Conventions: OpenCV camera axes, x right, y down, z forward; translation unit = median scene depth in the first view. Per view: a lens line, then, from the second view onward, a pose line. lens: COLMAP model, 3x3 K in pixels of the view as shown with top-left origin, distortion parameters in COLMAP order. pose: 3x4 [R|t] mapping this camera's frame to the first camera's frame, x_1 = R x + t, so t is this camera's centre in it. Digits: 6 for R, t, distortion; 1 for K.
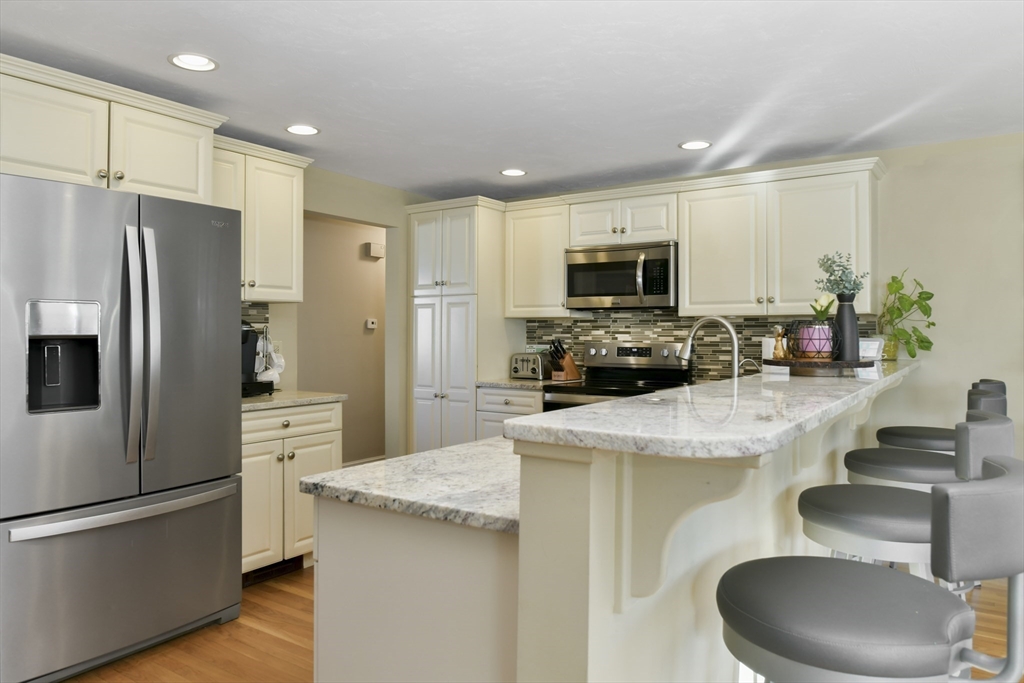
lens RADIAL K [[693.9, 0, 513.0], [0, 693.9, 330.3], [0, 0, 1]] dist [-0.006417, -0.001744]
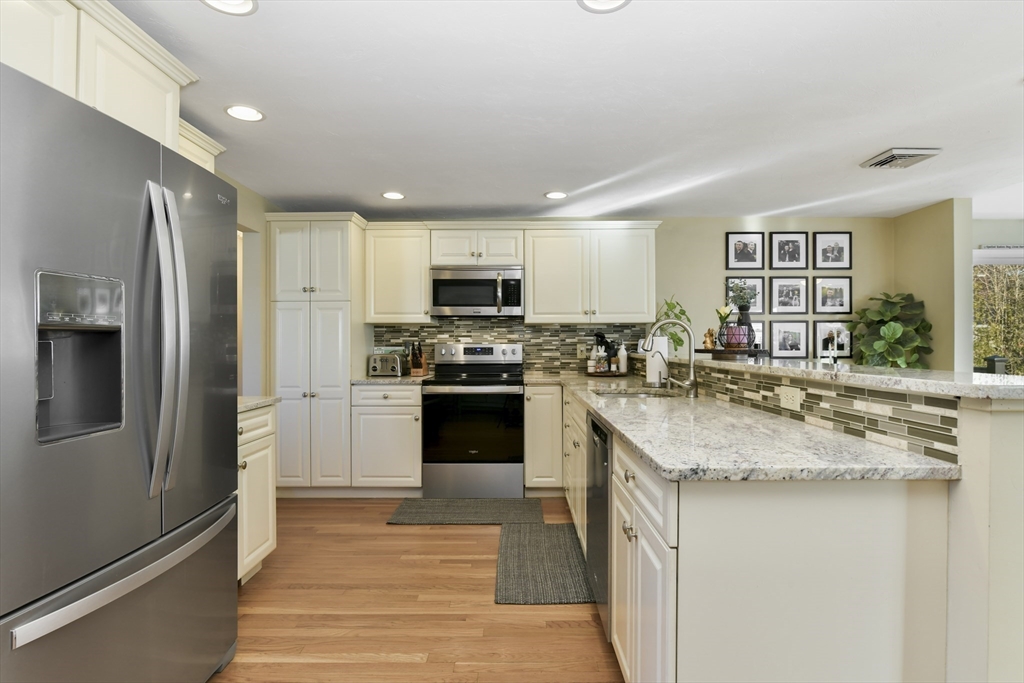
lens RADIAL K [[517.0, 0, 512.0], [0, 517.0, 341.5], [0, 0, 1]] dist [-0.004257, -0.000319]
pose [[0.830517, -0.002163, 0.556990, -0.314889], [0.001935, 0.999998, 0.000998, 0.013120], [-0.556990, 0.000249, 0.830519, 0.183087]]
